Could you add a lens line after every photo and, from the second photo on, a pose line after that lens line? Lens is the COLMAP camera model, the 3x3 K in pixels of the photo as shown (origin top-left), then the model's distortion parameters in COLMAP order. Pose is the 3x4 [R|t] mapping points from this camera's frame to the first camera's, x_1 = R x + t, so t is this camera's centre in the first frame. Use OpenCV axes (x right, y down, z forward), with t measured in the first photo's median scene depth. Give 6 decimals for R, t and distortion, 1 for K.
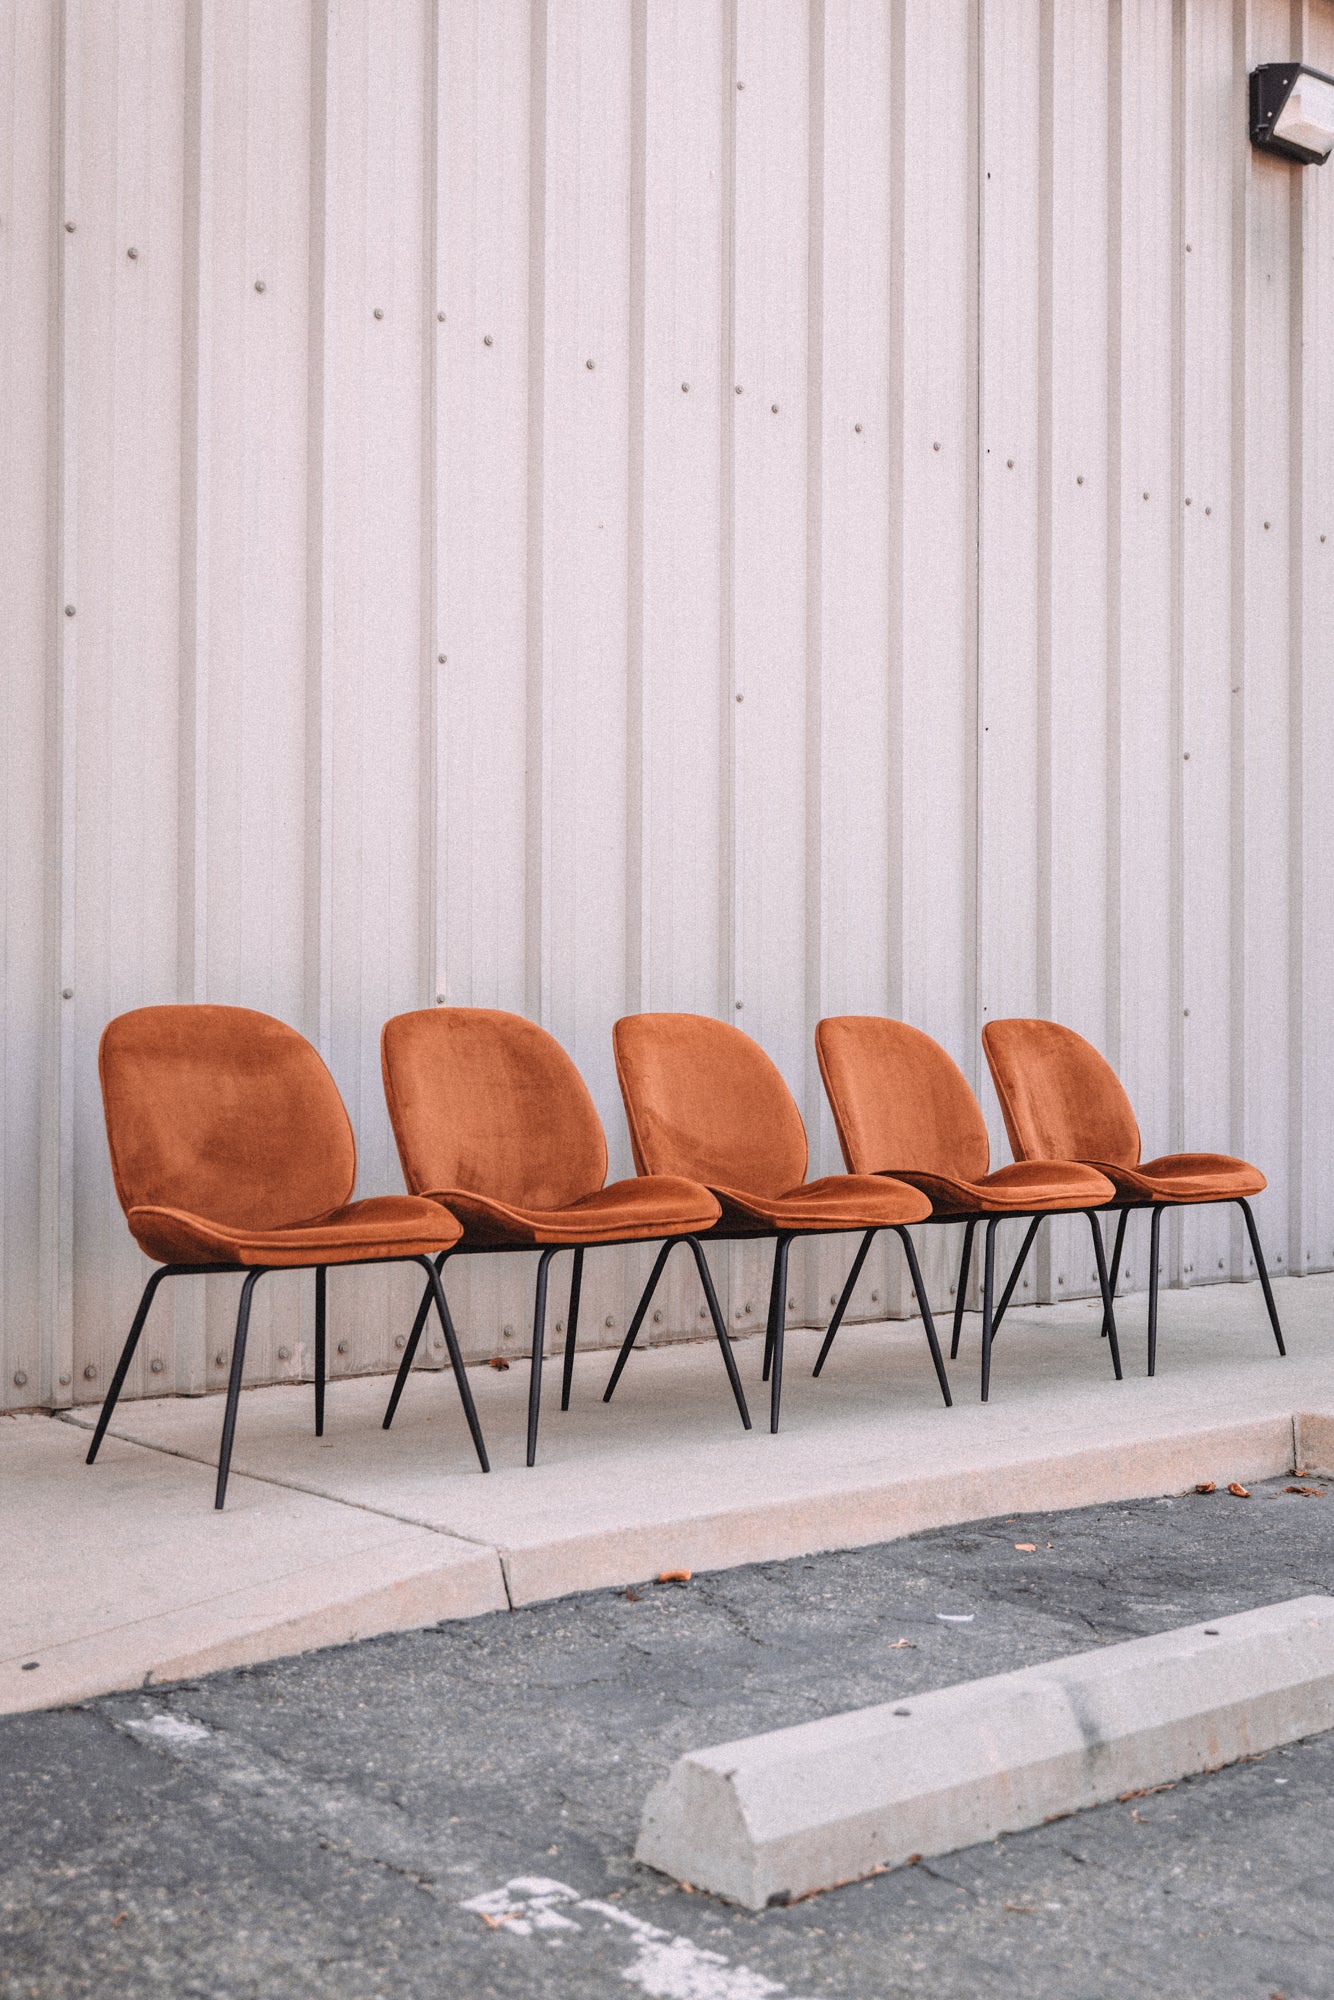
lens RADIAL K [[2444.7, 0, 667.0], [0, 2444.7, 1000.0], [0, 0, 1]] dist [-0.003021, -0.015387]
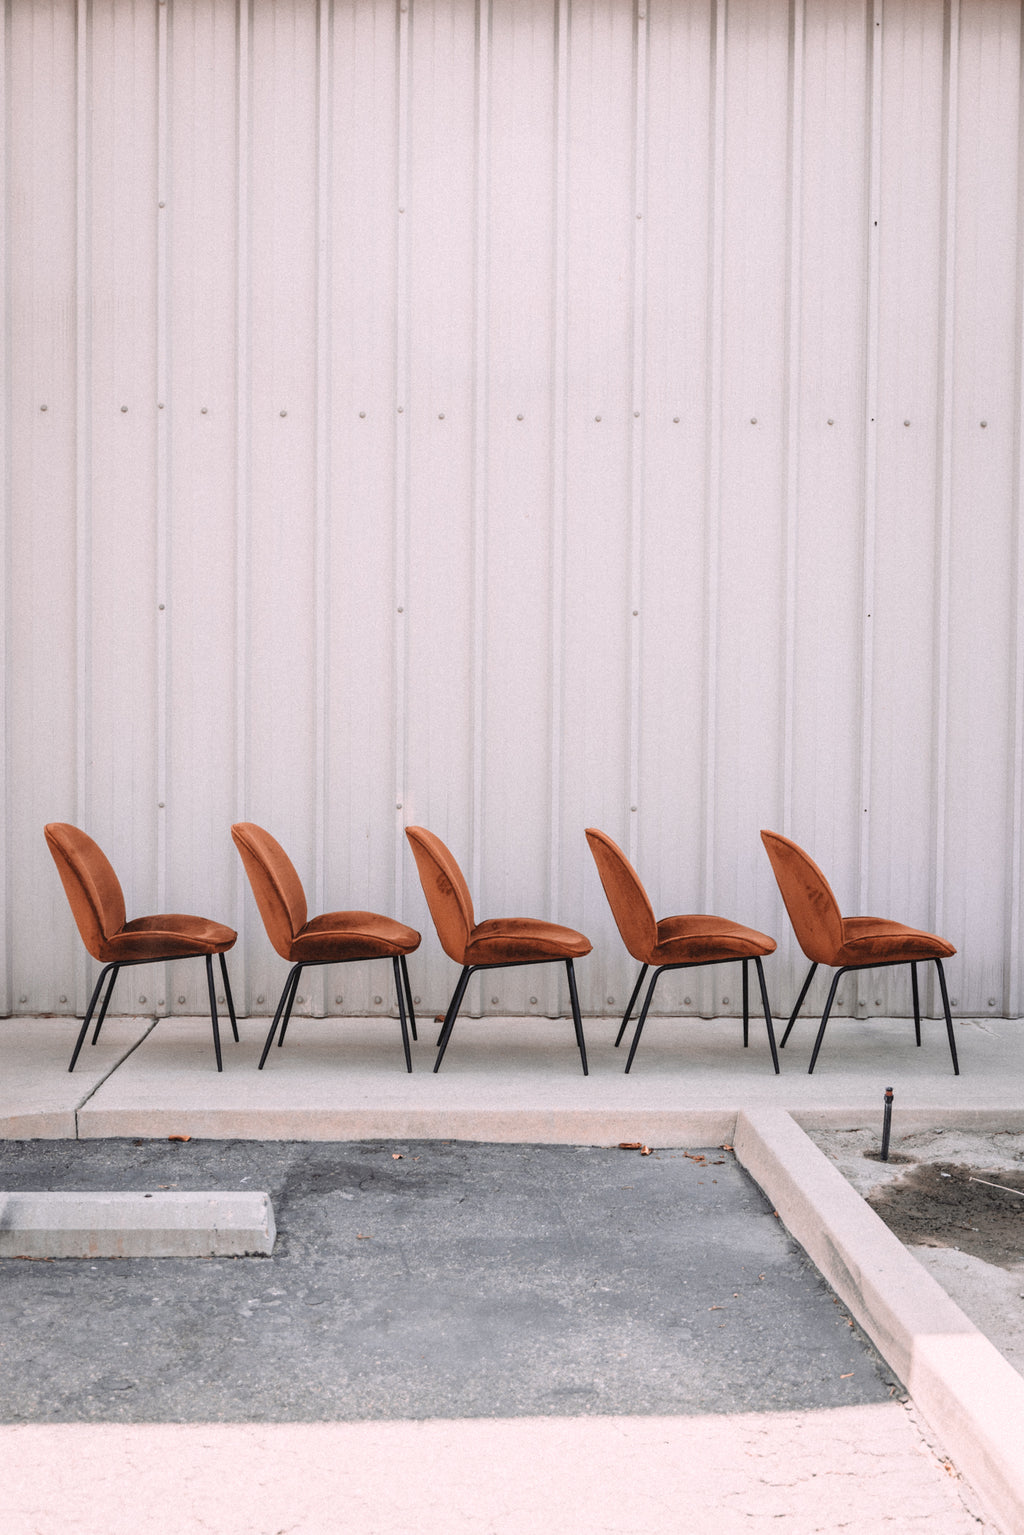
lens RADIAL K [[1876.3, 0, 512.0], [0, 1876.3, 767.5], [0, 0, 1]] dist [-0.003021, -0.015387]
pose [[0.780534, 0.026162, -0.624566, 0.918299], [0.002706, 0.998973, 0.045226, -0.100880], [0.625108, -0.036990, 0.779662, 0.013565]]
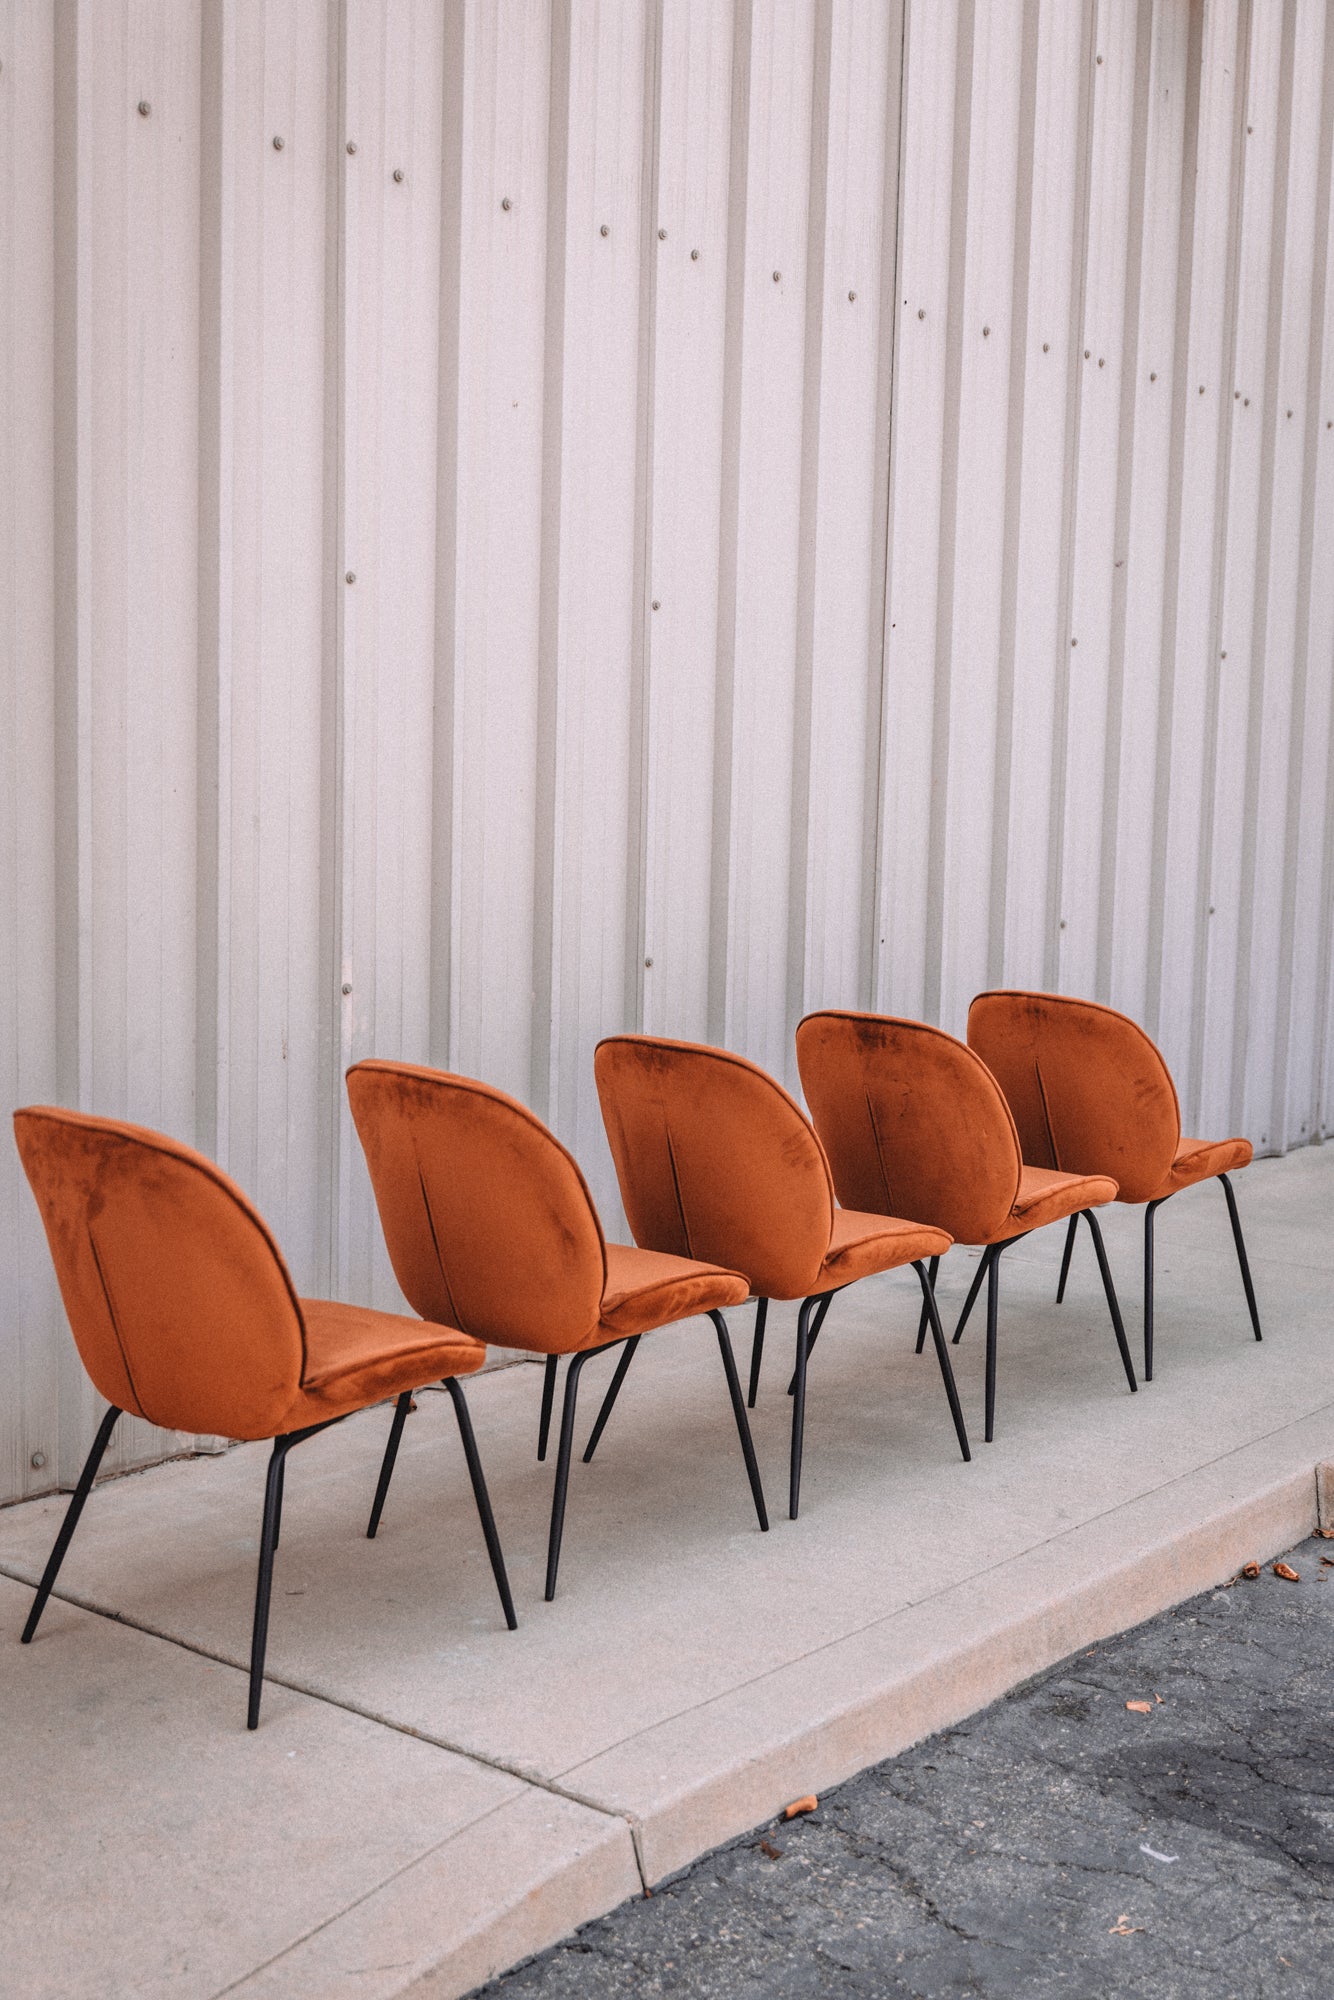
lens RADIAL K [[2512.4, 0, 667.0], [0, 2512.4, 1000.0], [0, 0, 1]] dist [-0.003623, -0.015122]
pose [[0.982863, -0.000939, 0.184333, -0.164345], [-0.021562, 0.992537, 0.120026, -0.117549], [-0.183070, -0.121944, 0.975508, 0.159123]]
